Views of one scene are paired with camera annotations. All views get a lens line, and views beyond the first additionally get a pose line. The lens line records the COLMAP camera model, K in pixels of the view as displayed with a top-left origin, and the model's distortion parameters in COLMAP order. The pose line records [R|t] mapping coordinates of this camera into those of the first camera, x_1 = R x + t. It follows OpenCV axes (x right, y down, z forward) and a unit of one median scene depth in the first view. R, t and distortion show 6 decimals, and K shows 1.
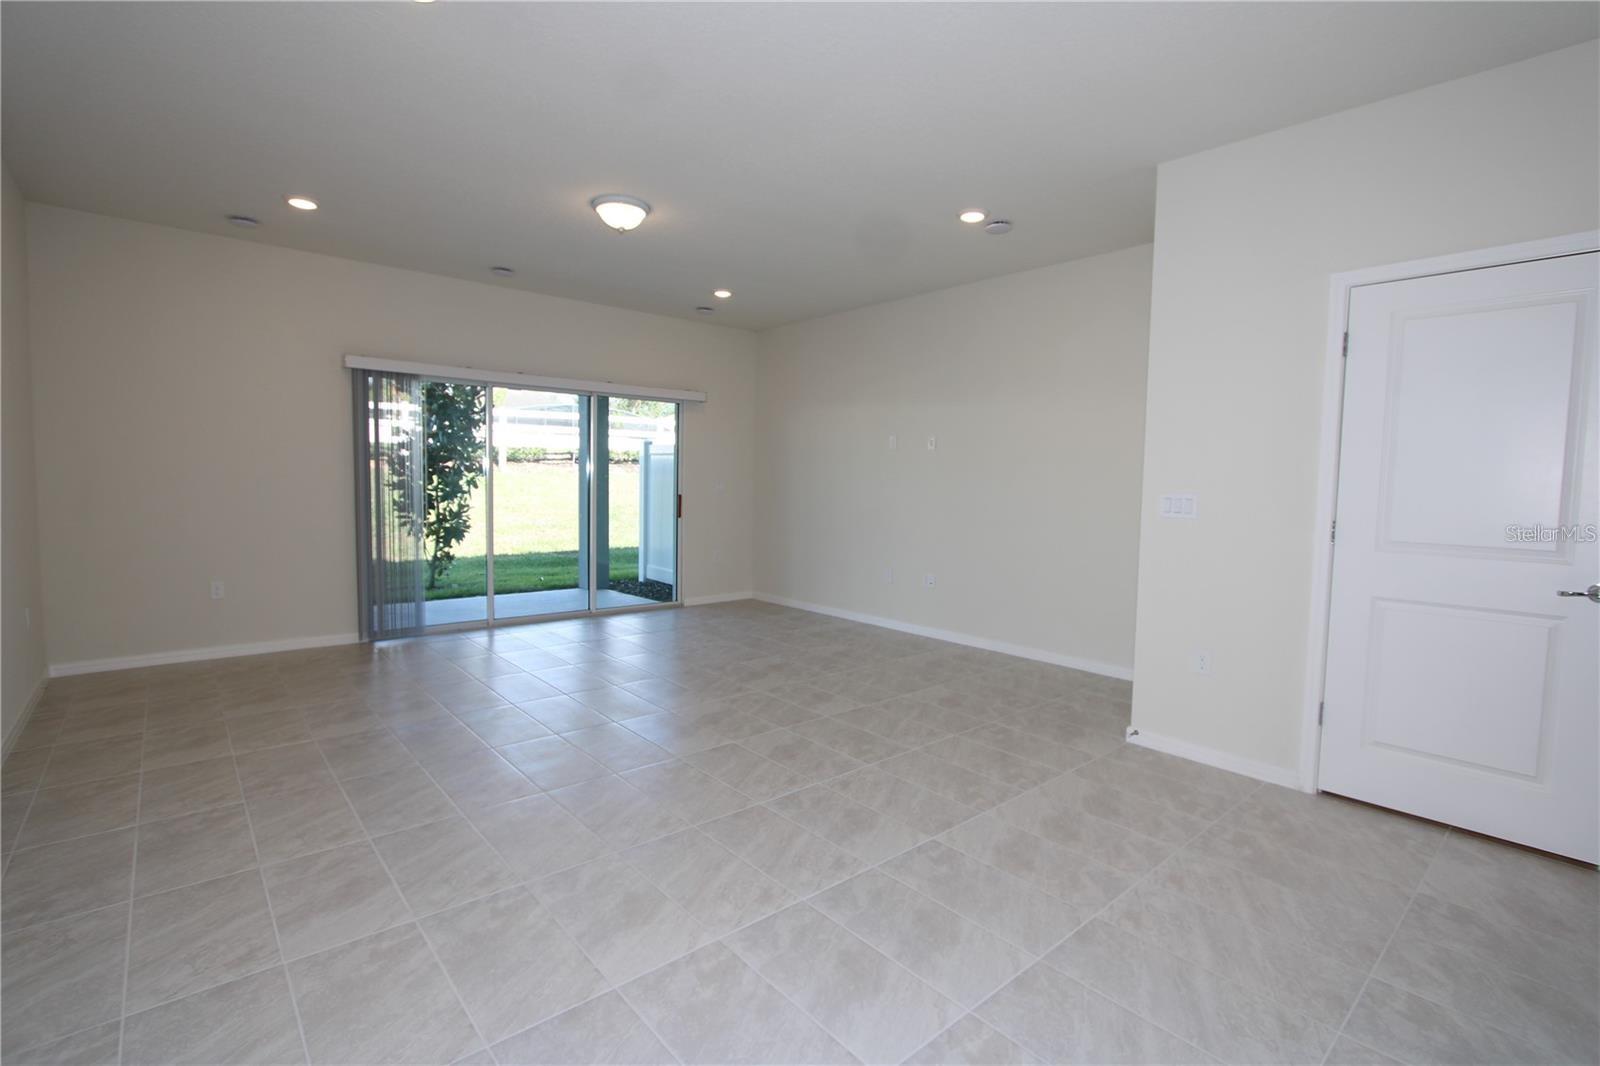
lens RADIAL K [[746.8, 0, 798.4], [0, 746.8, 474.6], [0, 0, 1]] dist [-0.001747, 0.000376]
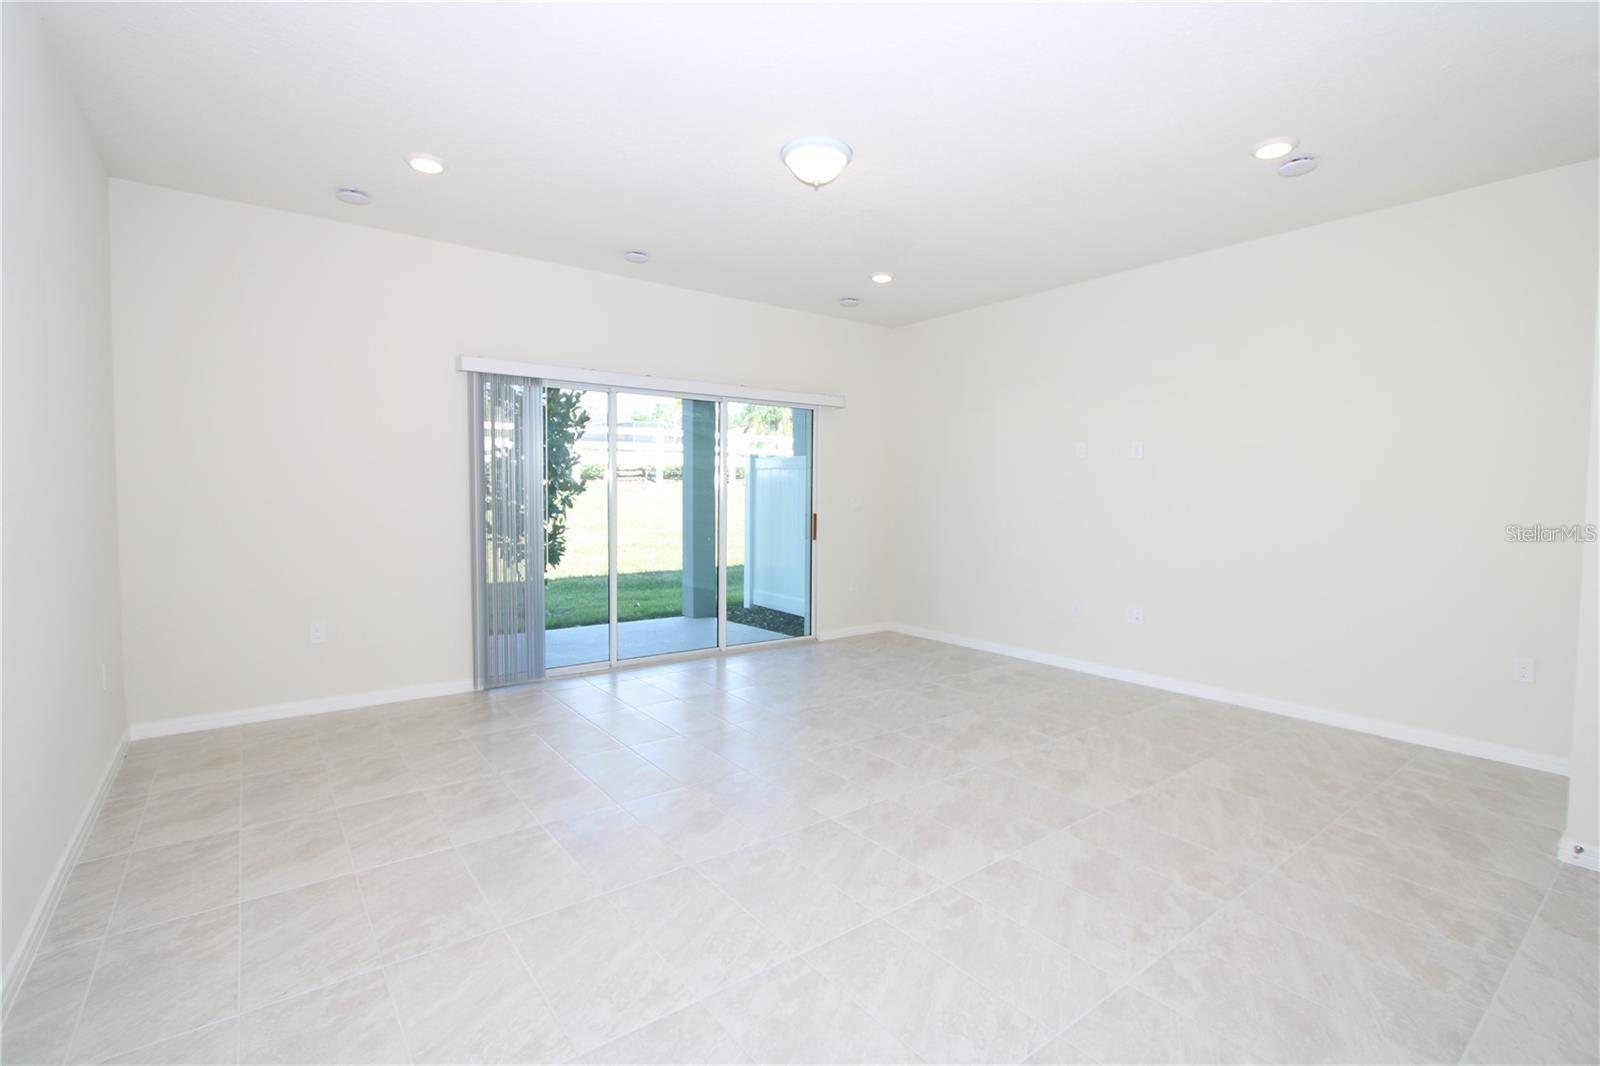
lens RADIAL K [[737.4, 0, 808.3], [0, 737.4, 528.9], [0, 0, 1]] dist [-0.017070, 0.001753]
pose [[0.998692, -0.005010, -0.050881, -0.105598], [0.007681, 0.998594, 0.052453, -0.000896], [0.050547, -0.052776, 0.997326, 0.123927]]
